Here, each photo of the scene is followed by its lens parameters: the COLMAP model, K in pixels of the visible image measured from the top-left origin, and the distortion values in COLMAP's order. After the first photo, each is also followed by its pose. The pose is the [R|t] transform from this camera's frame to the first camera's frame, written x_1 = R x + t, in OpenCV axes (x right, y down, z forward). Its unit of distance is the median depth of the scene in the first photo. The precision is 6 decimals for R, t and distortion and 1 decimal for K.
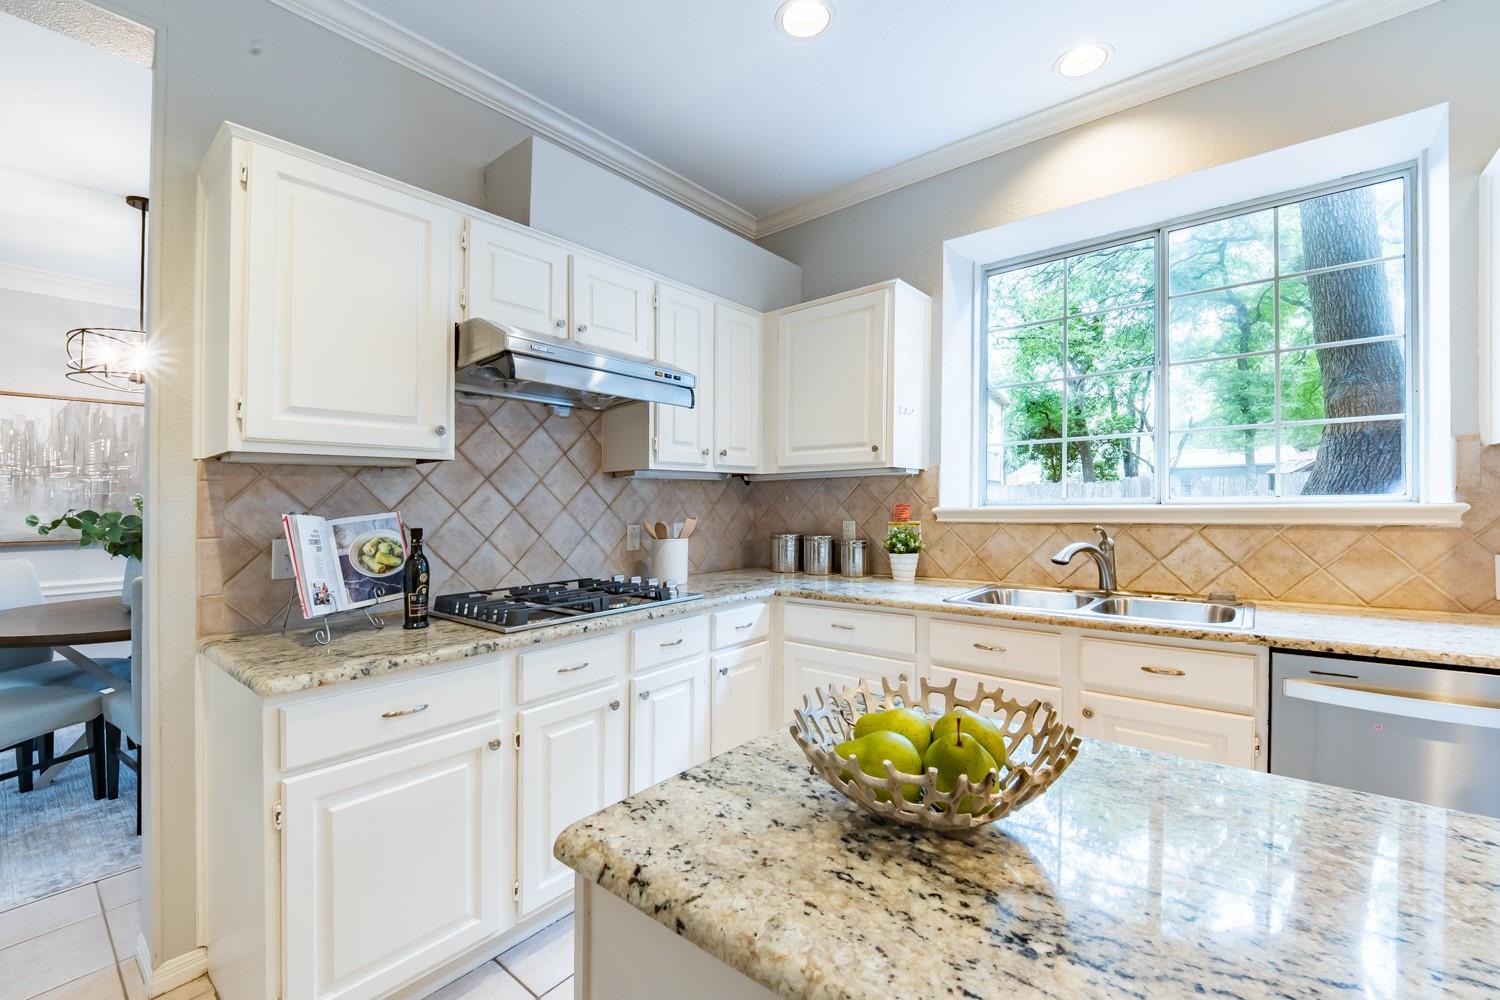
lens RADIAL K [[623.7, 0, 753.5], [0, 623.7, 500.2], [0, 0, 1]] dist [0.001331, -0.008173]
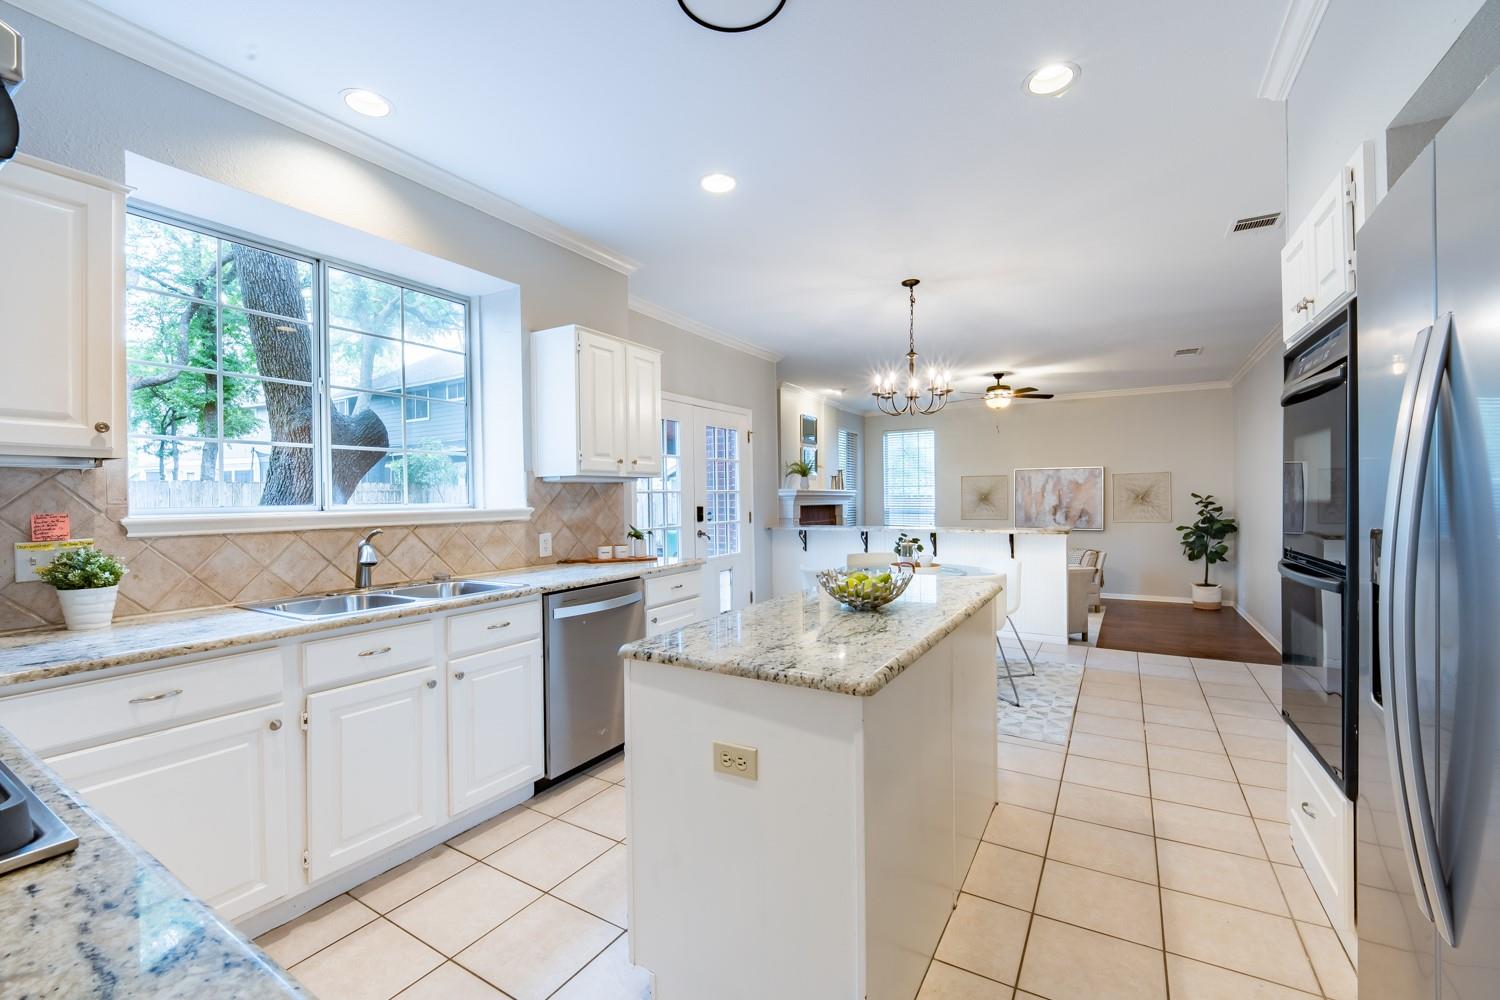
lens RADIAL K [[615.1, 0, 746.8], [0, 615.1, 500.2], [0, 0, 1]] dist [0.015799, -0.014876]
pose [[-0.142900, 0.010442, 0.989682, -0.577983], [0.007636, 0.999926, -0.009448, 0.004215], [-0.989708, 0.006207, -0.142969, 0.453113]]
